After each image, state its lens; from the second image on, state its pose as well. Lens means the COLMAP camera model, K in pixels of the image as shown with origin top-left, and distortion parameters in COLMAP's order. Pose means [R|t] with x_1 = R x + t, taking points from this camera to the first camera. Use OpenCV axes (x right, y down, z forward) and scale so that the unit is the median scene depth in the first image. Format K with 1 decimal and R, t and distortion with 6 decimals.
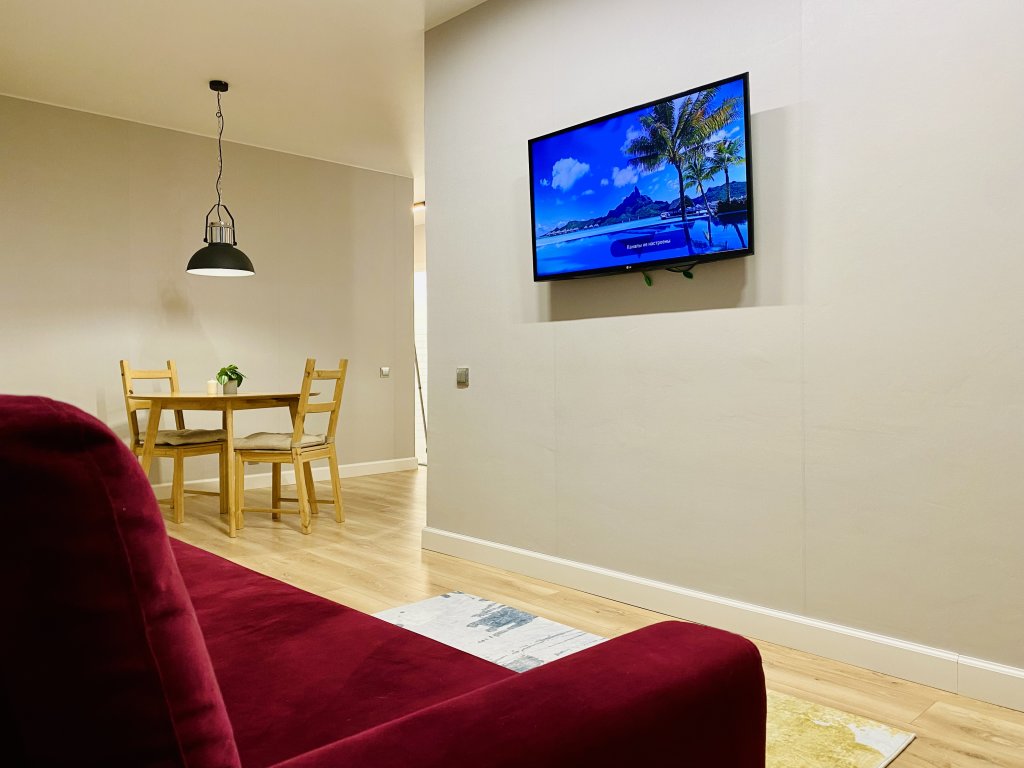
lens RADIAL K [[765.7, 0, 512.0], [0, 765.7, 384.0], [0, 0, 1]] dist [0.001509, -0.010758]
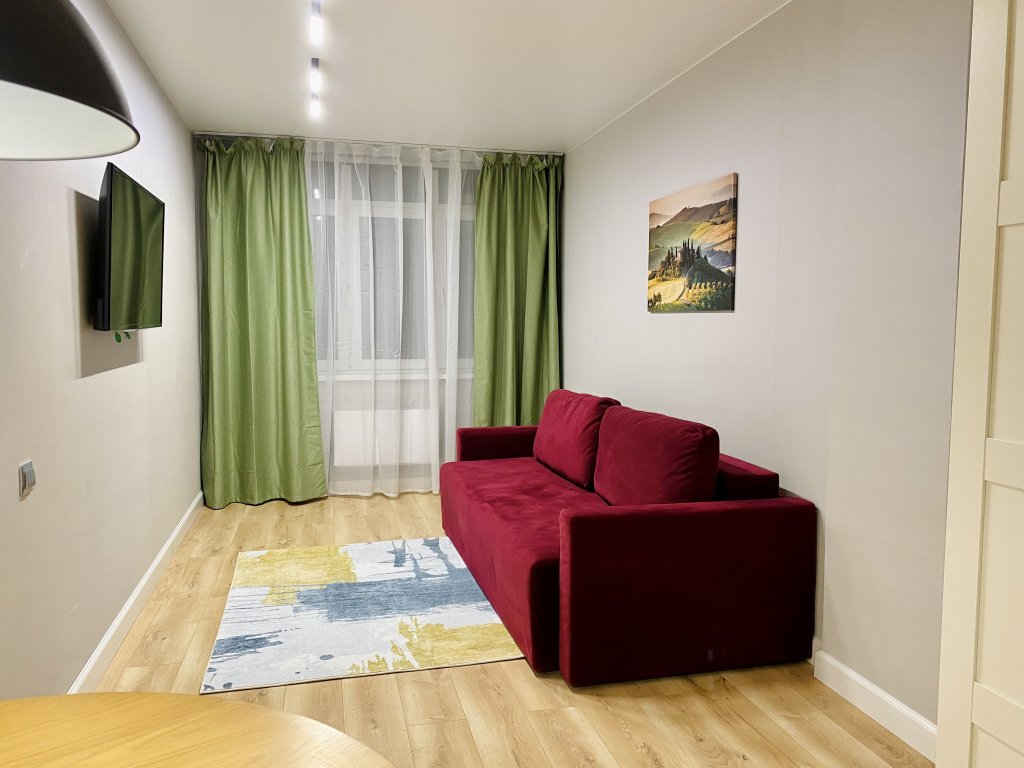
lens RADIAL K [[765.7, 0, 512.0], [0, 765.7, 384.0], [0, 0, 1]] dist [0.001509, -0.010758]
pose [[-0.860468, -0.041975, 0.507773, -0.936453], [0.005709, 0.995744, 0.091988, -0.178639], [-0.509473, 0.082052, -0.856566, 1.773251]]
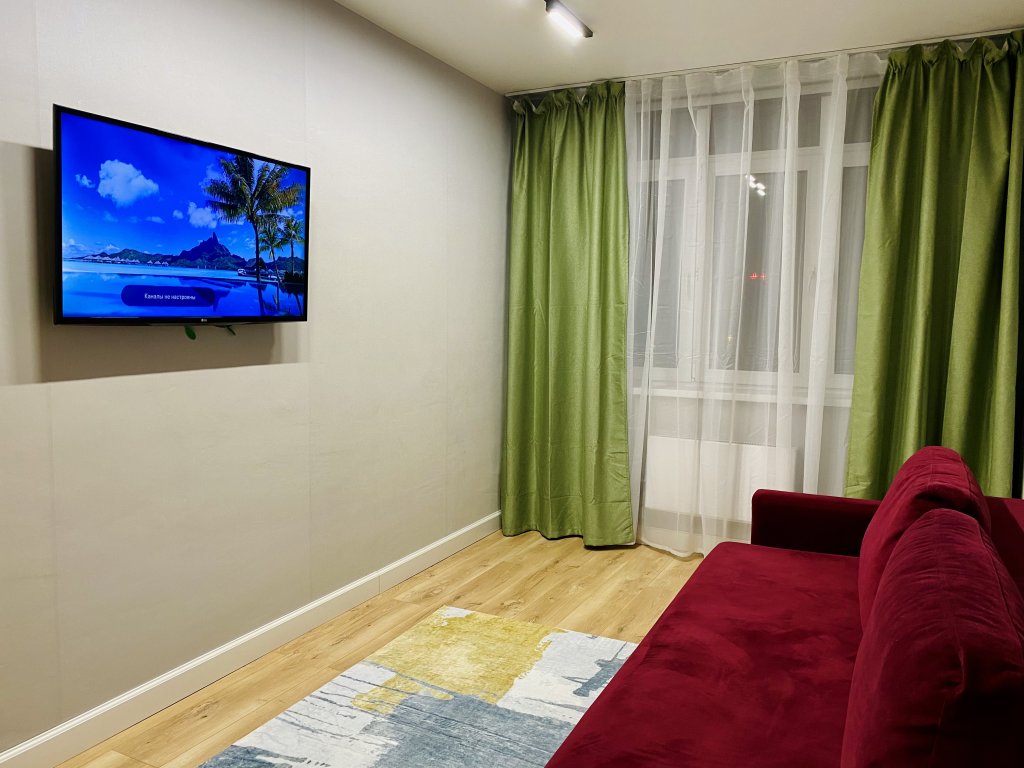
lens RADIAL K [[765.7, 0, 512.0], [0, 765.7, 384.0], [0, 0, 1]] dist [0.001509, -0.010758]
pose [[-0.325496, -0.084632, 0.941748, -0.853034], [0.003287, 0.995879, 0.090632, -0.166700], [-0.945538, 0.032596, -0.323876, 1.003920]]
